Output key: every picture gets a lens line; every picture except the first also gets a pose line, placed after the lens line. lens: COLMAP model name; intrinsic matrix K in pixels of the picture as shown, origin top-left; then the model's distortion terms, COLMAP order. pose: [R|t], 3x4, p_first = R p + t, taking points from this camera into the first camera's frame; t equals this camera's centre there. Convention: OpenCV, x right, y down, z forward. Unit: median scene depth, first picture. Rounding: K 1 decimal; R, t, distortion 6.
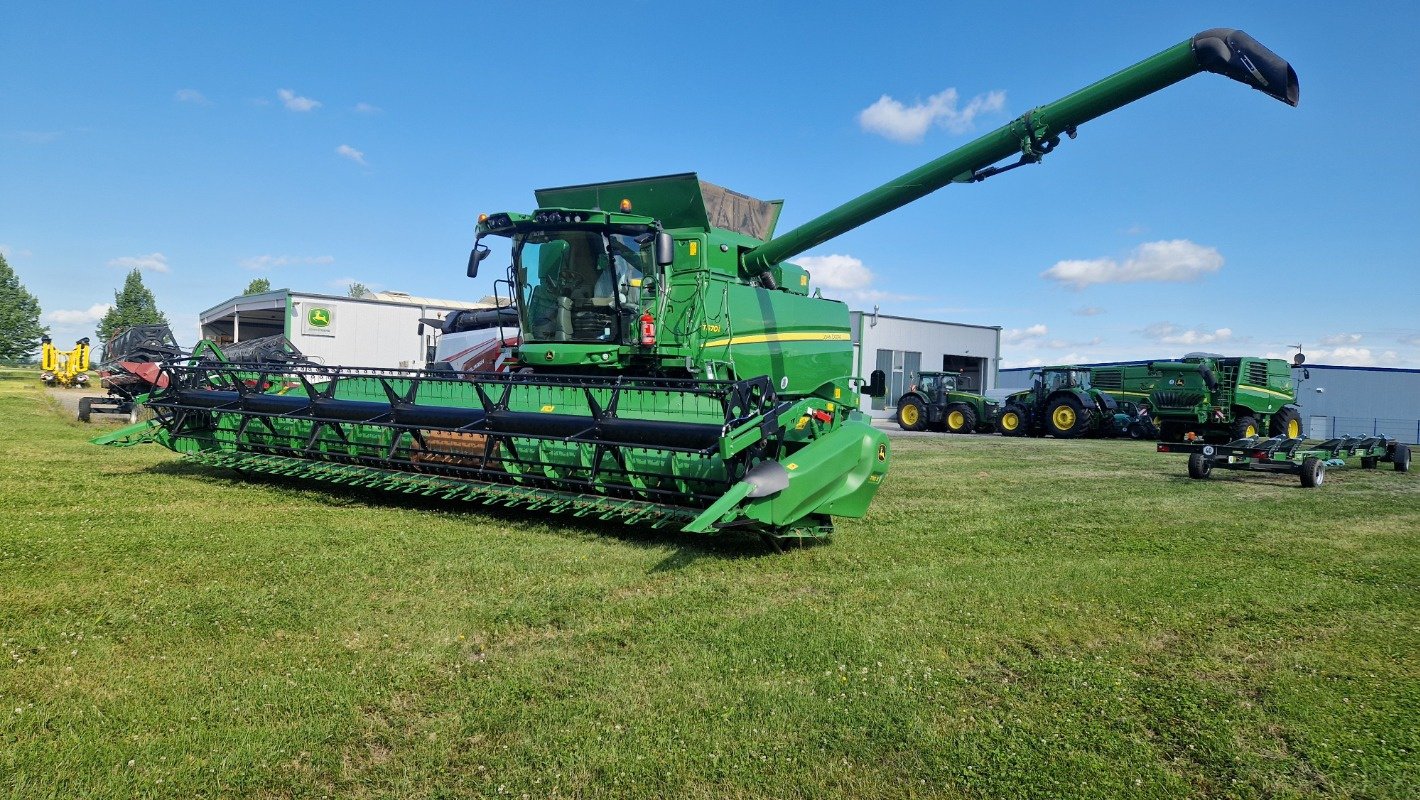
lens RADIAL K [[947.7, 0, 706.9], [0, 947.7, 396.1], [0, 0, 1]] dist [0.066378, -0.078022]
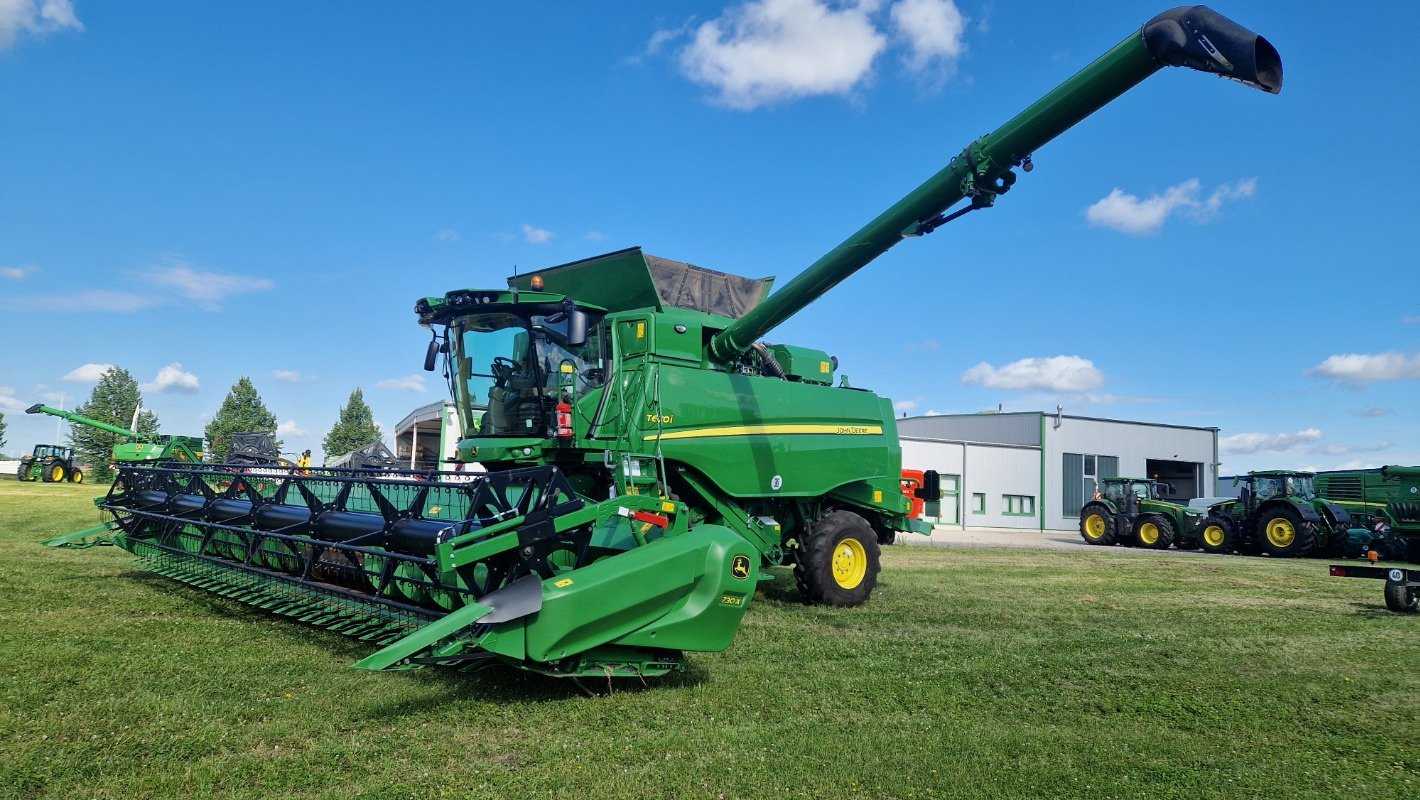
lens RADIAL K [[947.7, 0, 706.9], [0, 947.7, 396.1], [0, 0, 1]] dist [0.066378, -0.078022]
pose [[0.973058, -0.019141, -0.229766, 0.144126], [-0.006966, 0.993652, -0.112278, 0.003193], [0.230457, 0.110854, 0.966748, 0.092704]]
